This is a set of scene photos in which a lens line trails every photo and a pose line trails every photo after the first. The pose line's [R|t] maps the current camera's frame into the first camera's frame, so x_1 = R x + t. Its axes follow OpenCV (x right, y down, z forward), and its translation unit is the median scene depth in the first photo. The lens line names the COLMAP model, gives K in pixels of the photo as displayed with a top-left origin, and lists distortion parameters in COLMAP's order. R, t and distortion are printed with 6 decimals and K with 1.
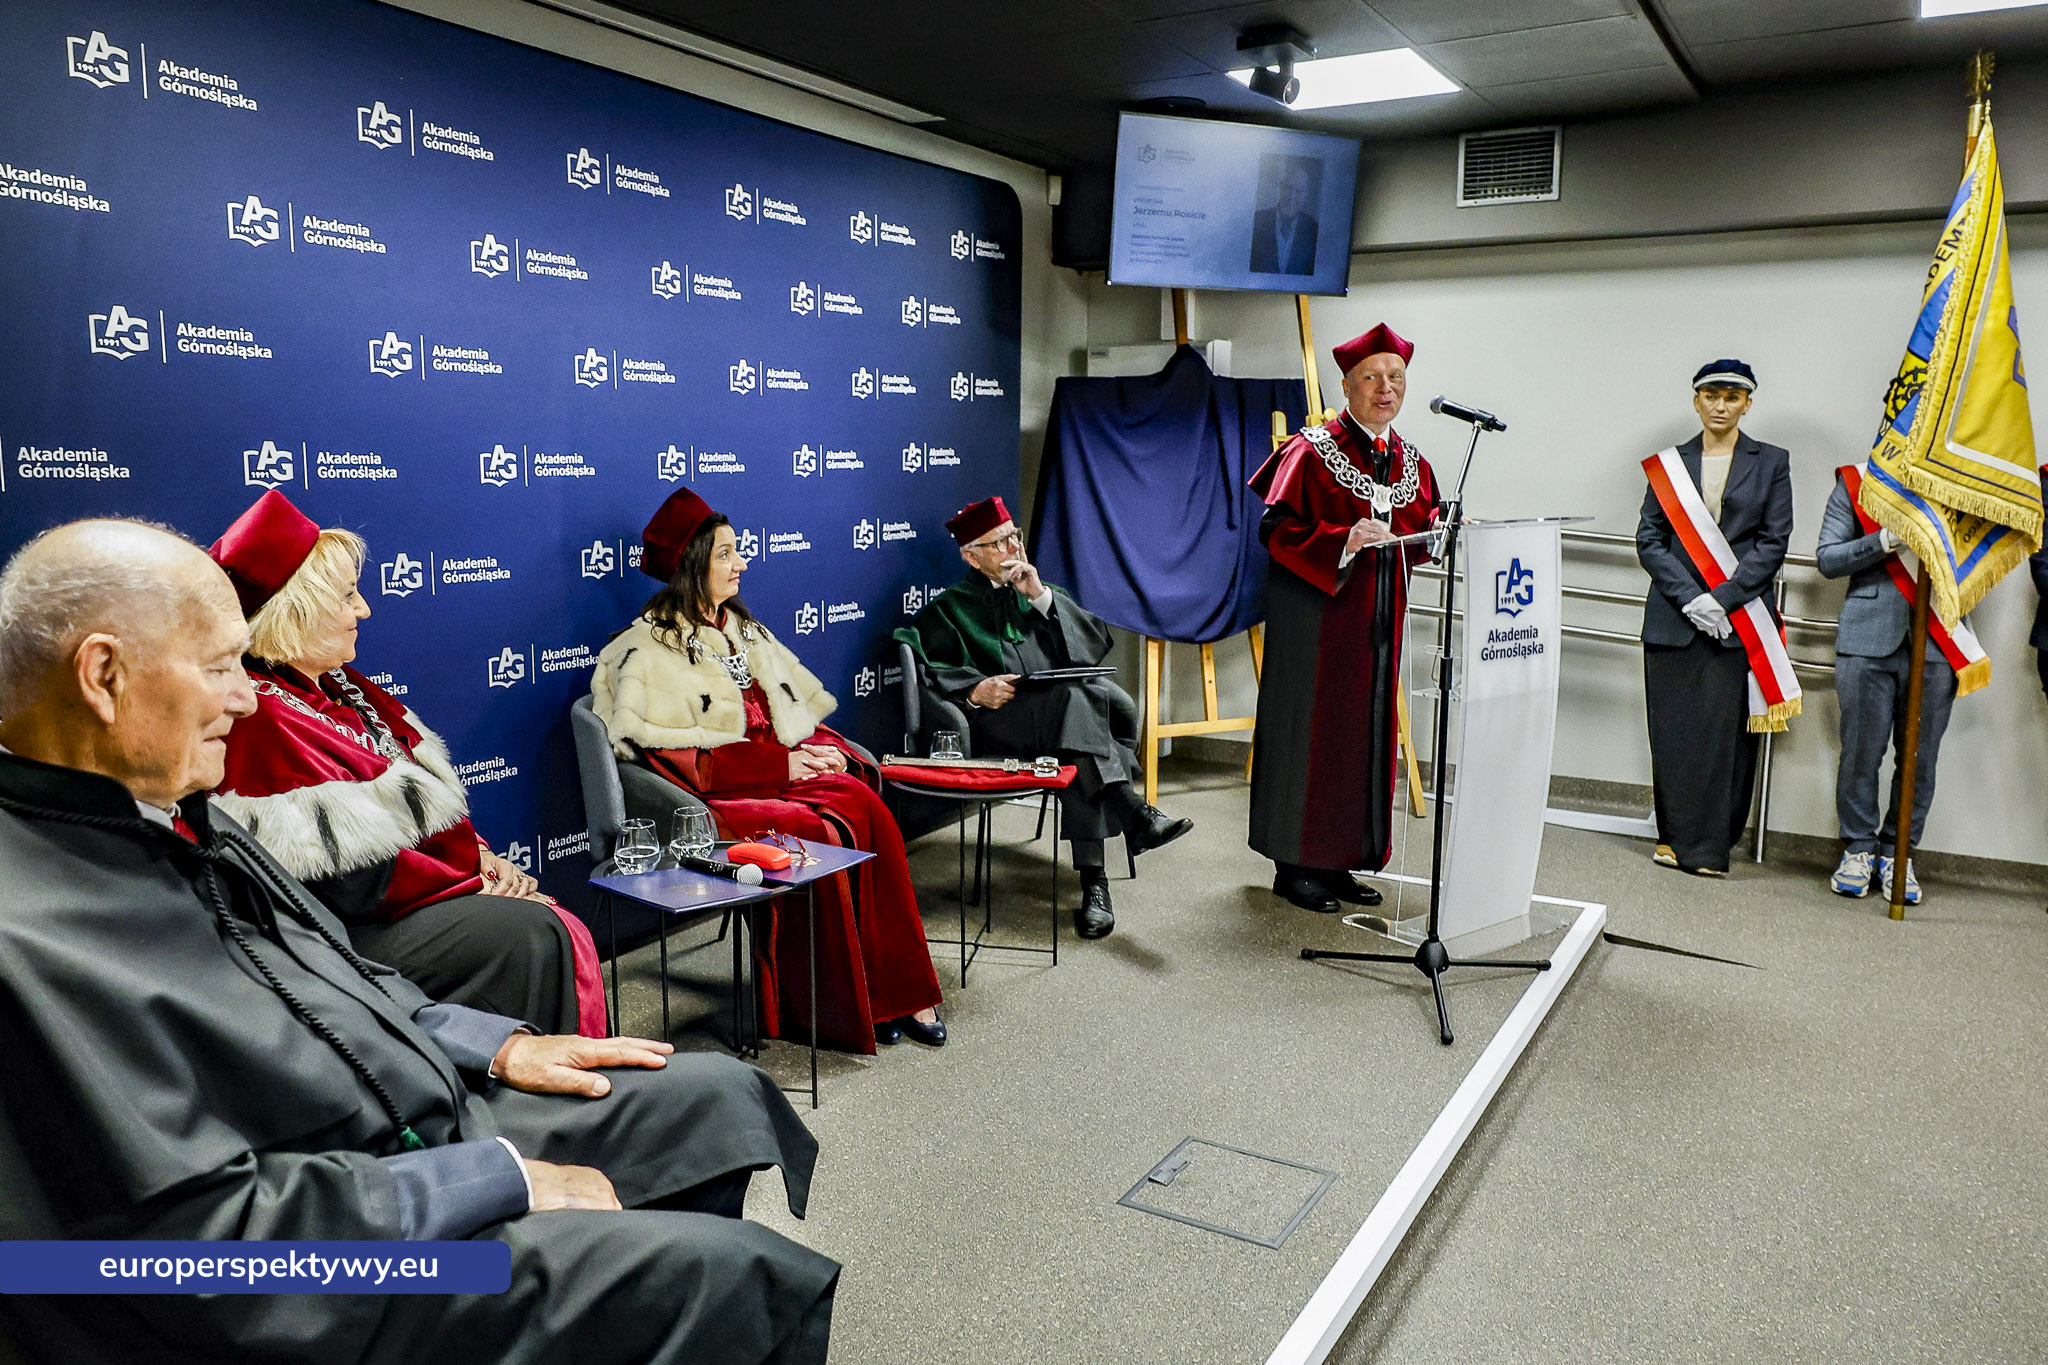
lens RADIAL K [[1463.3, 0, 1028.8], [0, 1463.3, 719.7], [0, 0, 1]] dist [-0.062381, 0.002605]
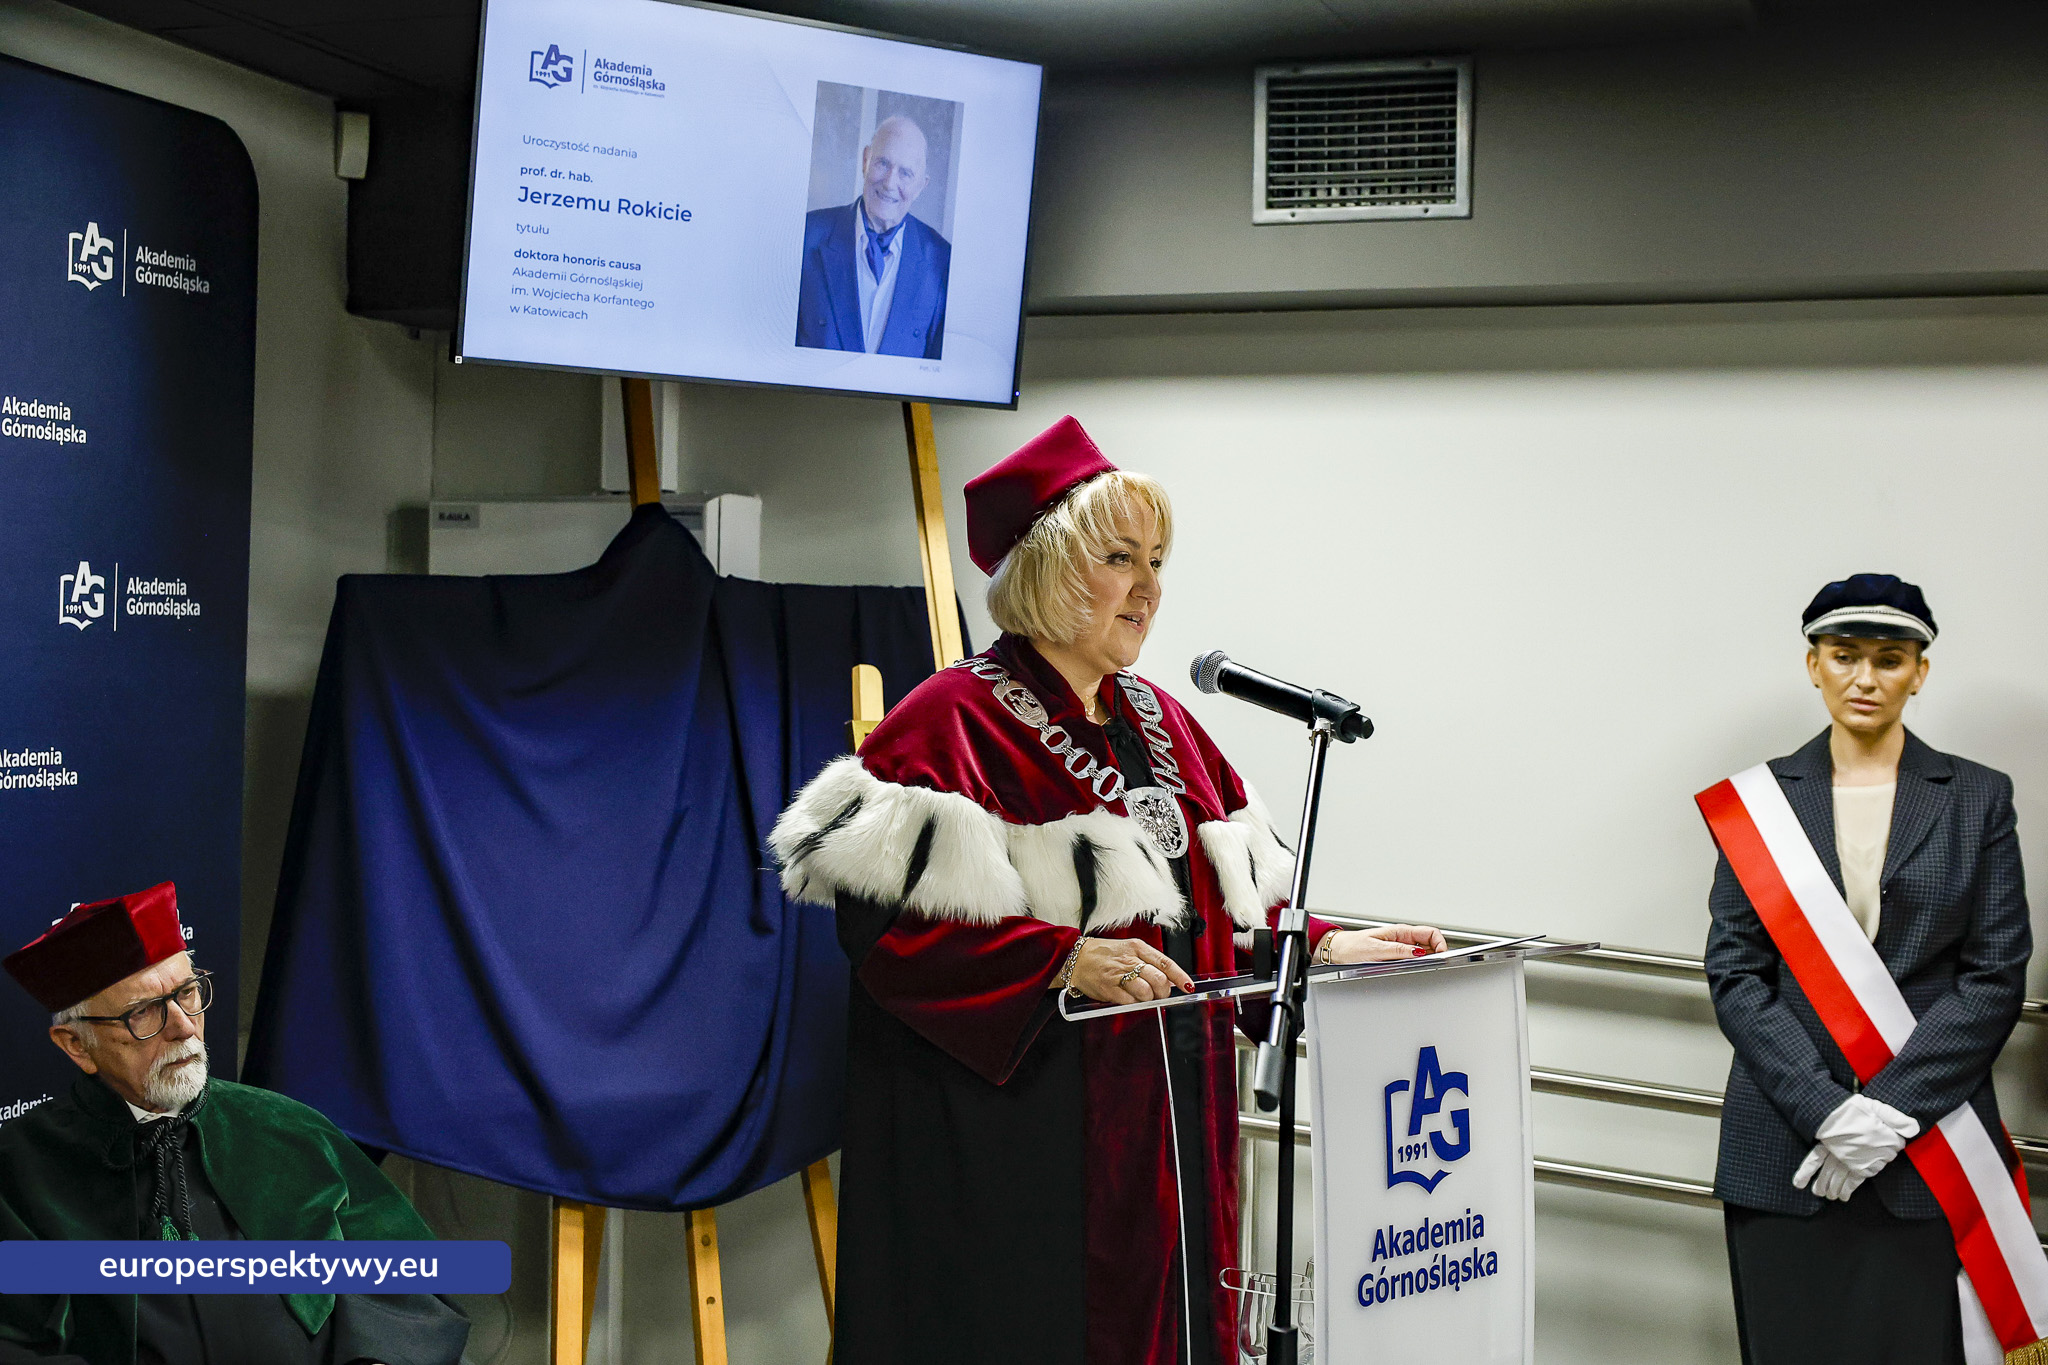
lens RADIAL K [[3005.8, 0, 1024.0], [0, 3005.8, 682.5], [0, 0, 1]] dist [0.047855, -0.083594]
pose [[0.978815, 0.016907, 0.204048, 0.040400], [0.020578, 0.983416, -0.180195, -0.051416], [-0.203710, 0.180577, 0.962234, 0.155337]]
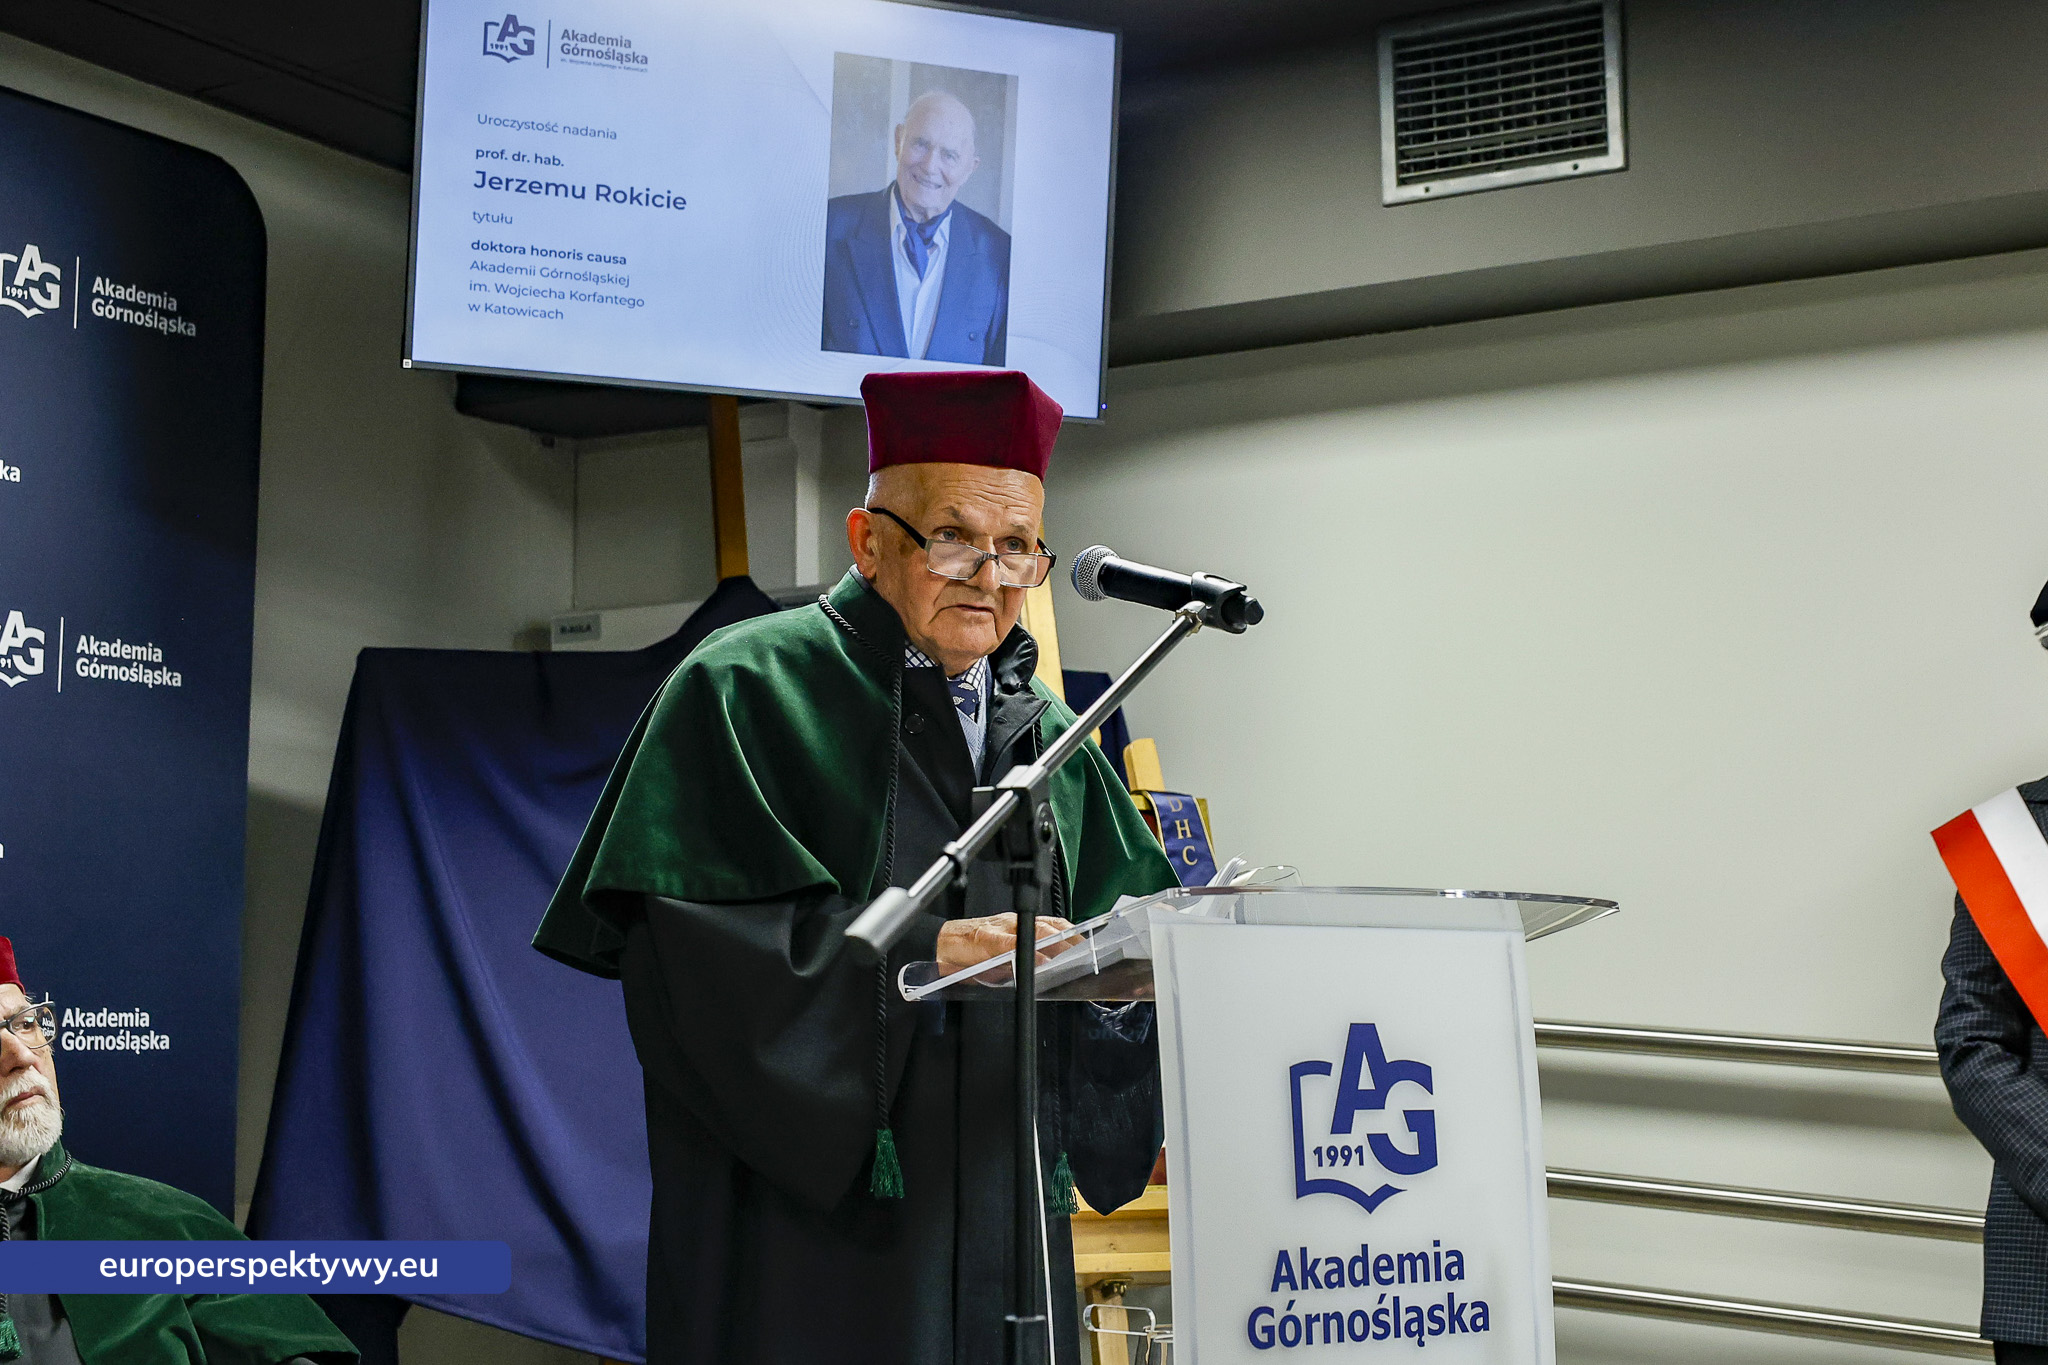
lens RADIAL K [[3112.3, 0, 1093.4], [0, 3112.3, 650.2], [0, 0, 1]] dist [0.019010, 0.008967]
pose [[0.999761, -0.008277, 0.020231, 0.220061], [0.014140, 0.950691, -0.309817, 0.018458], [-0.016669, 0.310029, 0.950581, 0.271810]]
